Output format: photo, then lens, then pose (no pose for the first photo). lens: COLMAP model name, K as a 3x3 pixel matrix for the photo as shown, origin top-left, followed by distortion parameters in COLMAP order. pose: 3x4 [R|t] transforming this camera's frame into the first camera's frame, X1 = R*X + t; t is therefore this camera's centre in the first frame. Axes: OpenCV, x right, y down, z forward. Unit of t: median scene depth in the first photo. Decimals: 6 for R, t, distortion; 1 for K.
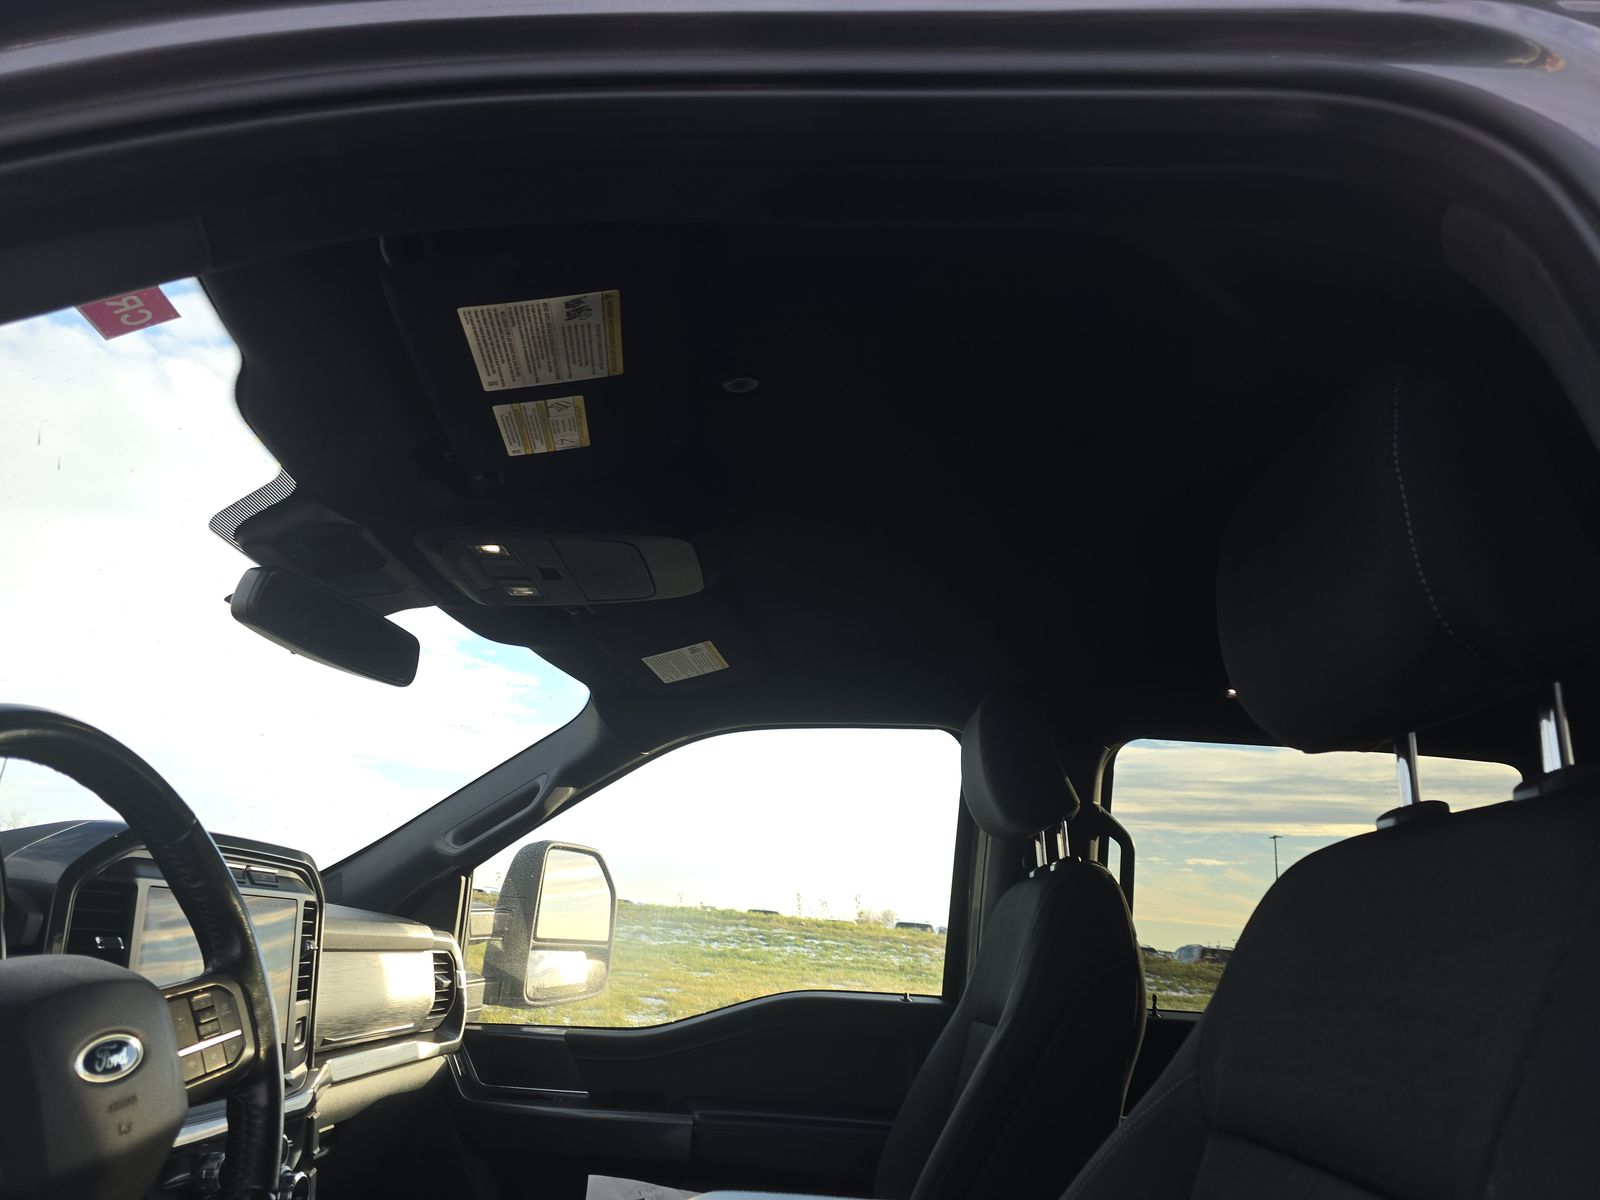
lens RADIAL K [[1061.5, 0, 803.1], [0, 1061.5, 604.9], [0, 0, 1]] dist [0.063977, -0.060449]
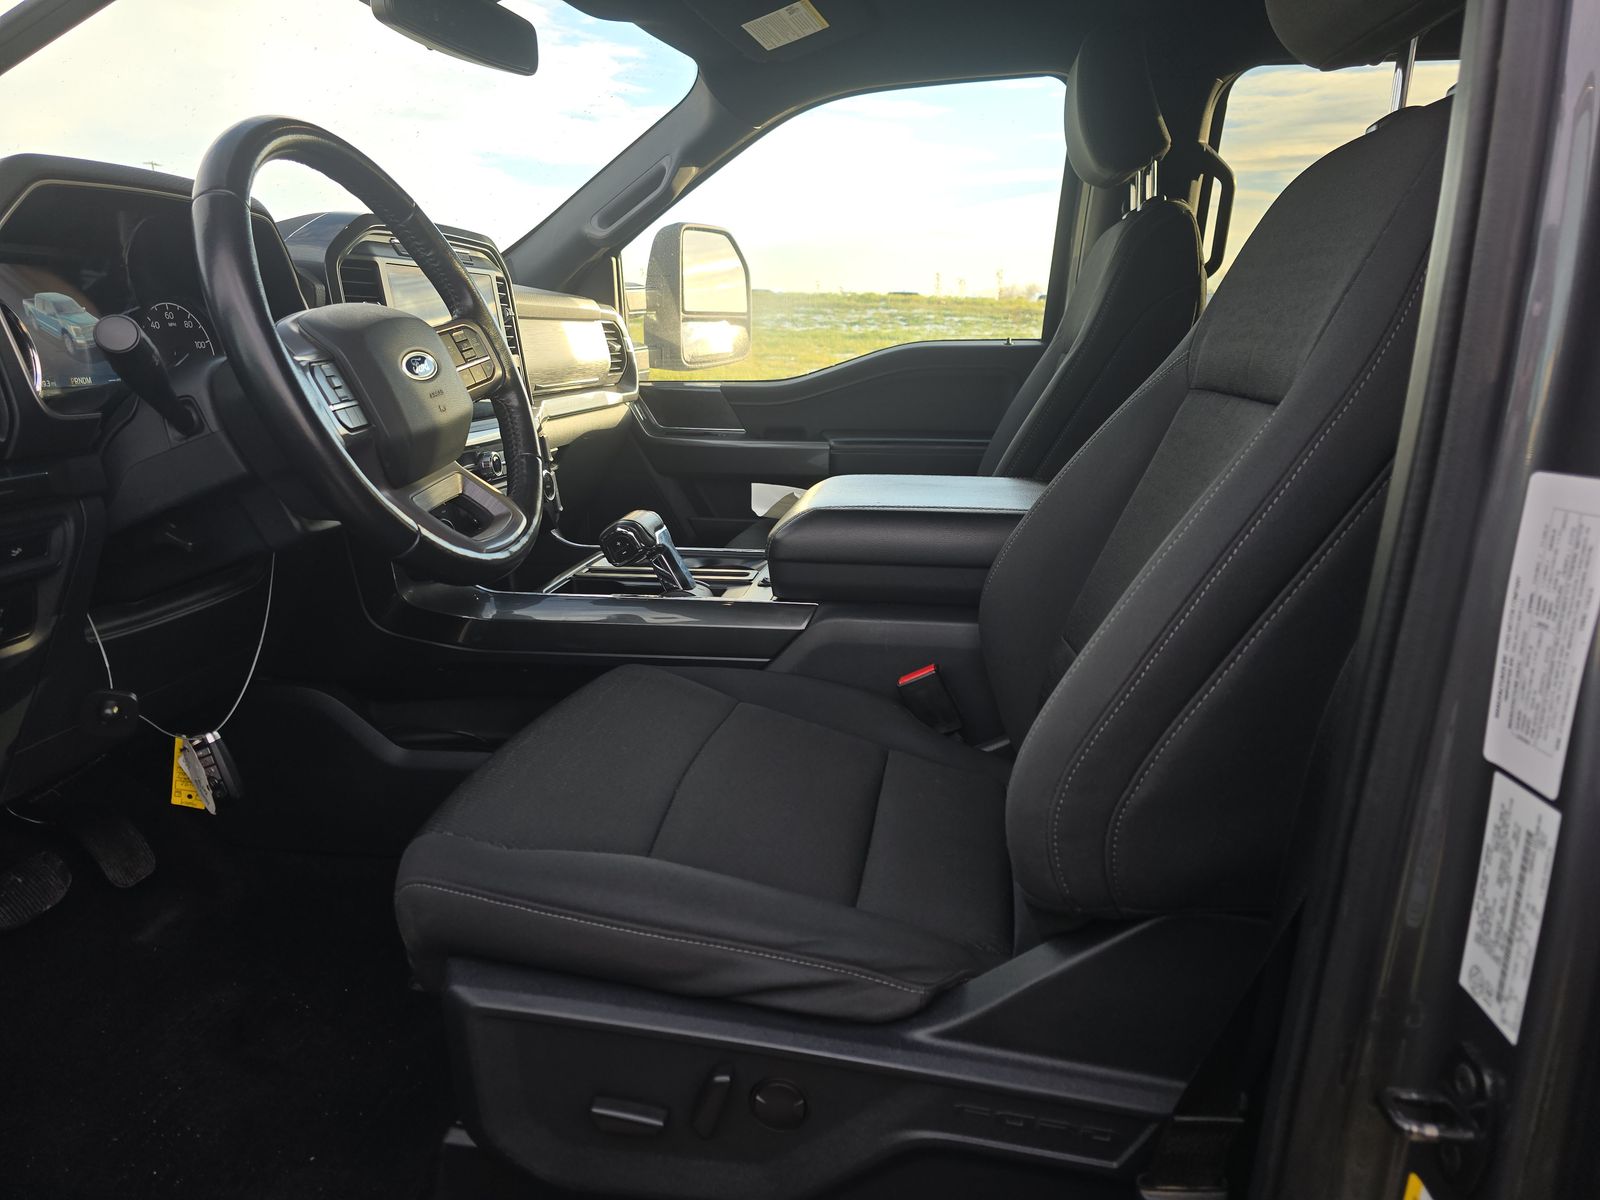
lens RADIAL K [[1061.5, 0, 803.1], [0, 1061.5, 604.9], [0, 0, 1]] dist [0.063977, -0.060449]
pose [[0.990284, -0.020101, -0.137602, 0.033192], [0.090235, 0.845781, 0.525844, -0.014447], [0.105812, -0.533151, 0.839377, -0.137866]]
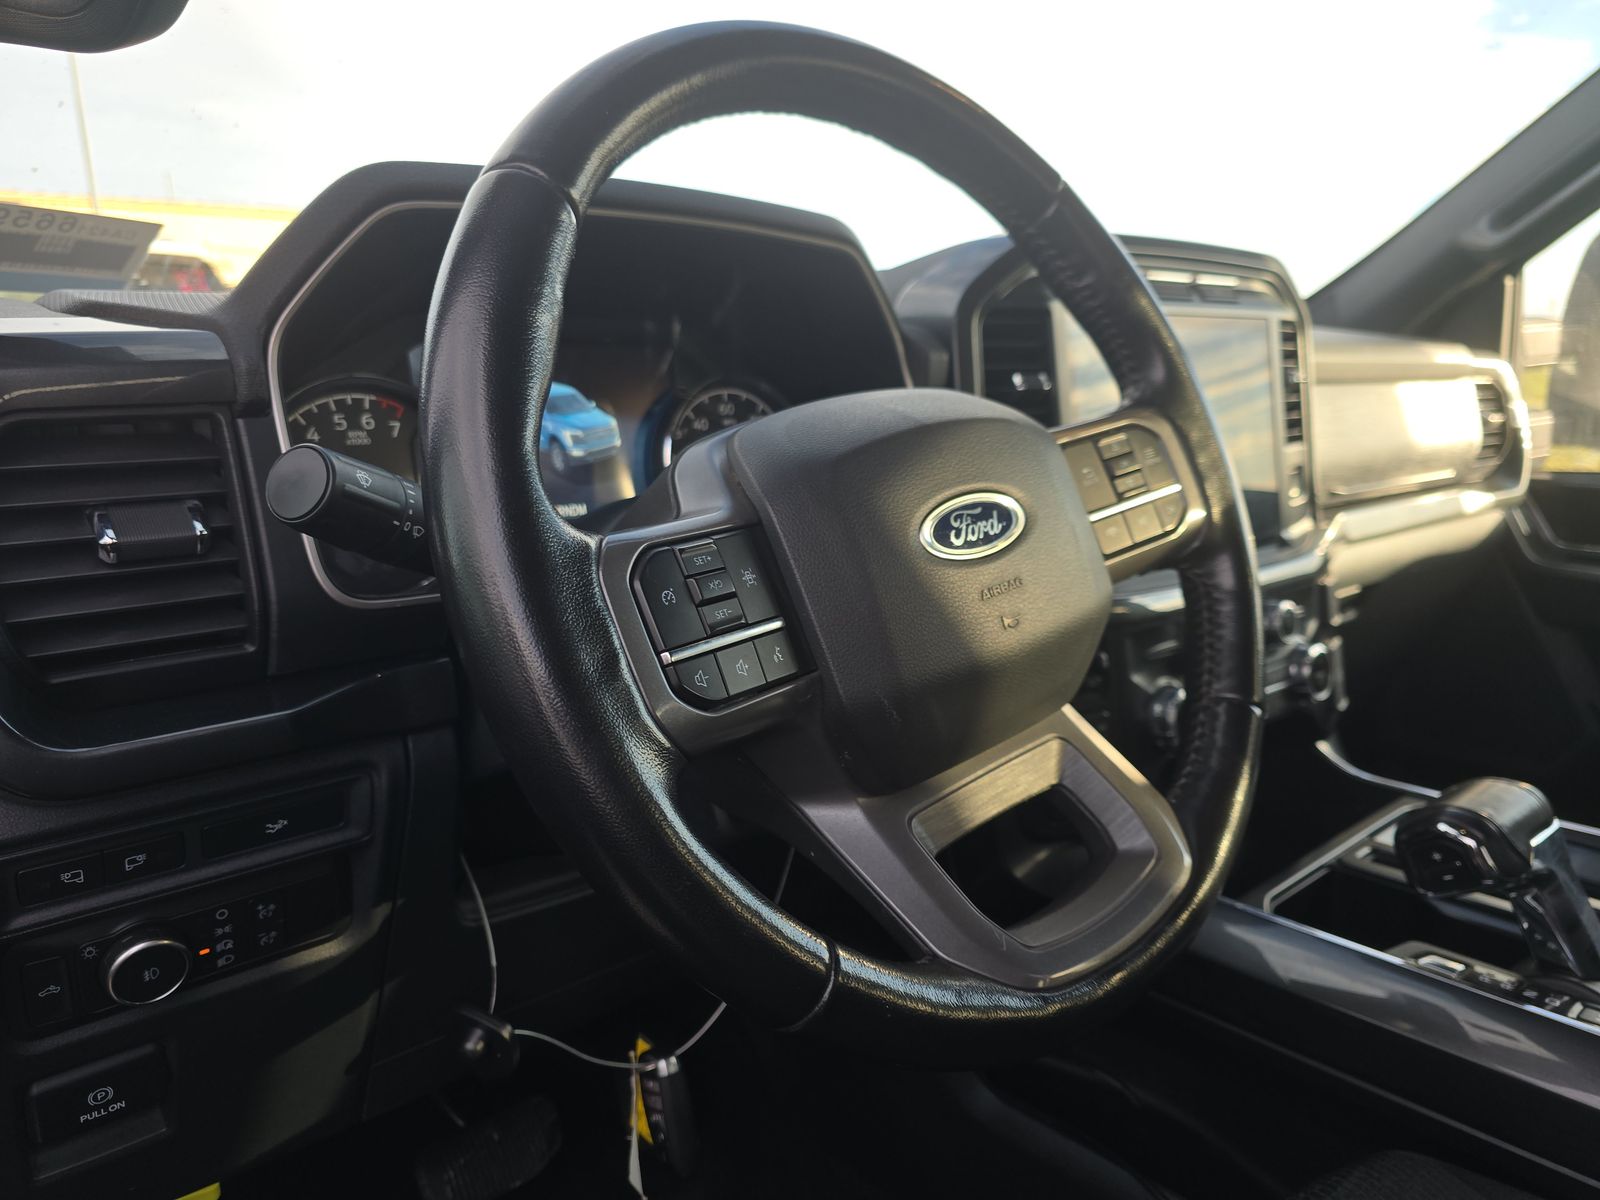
lens RADIAL K [[1095.7, 0, 800.0], [0, 1095.7, 600.0], [0, 0, 1]] dist [0.053397, -0.068379]
pose [[0.657861, 0.073370, -0.749557, -0.067625], [0.285662, 0.896566, 0.338476, 0.069025], [0.696861, -0.436790, 0.568857, 0.179714]]
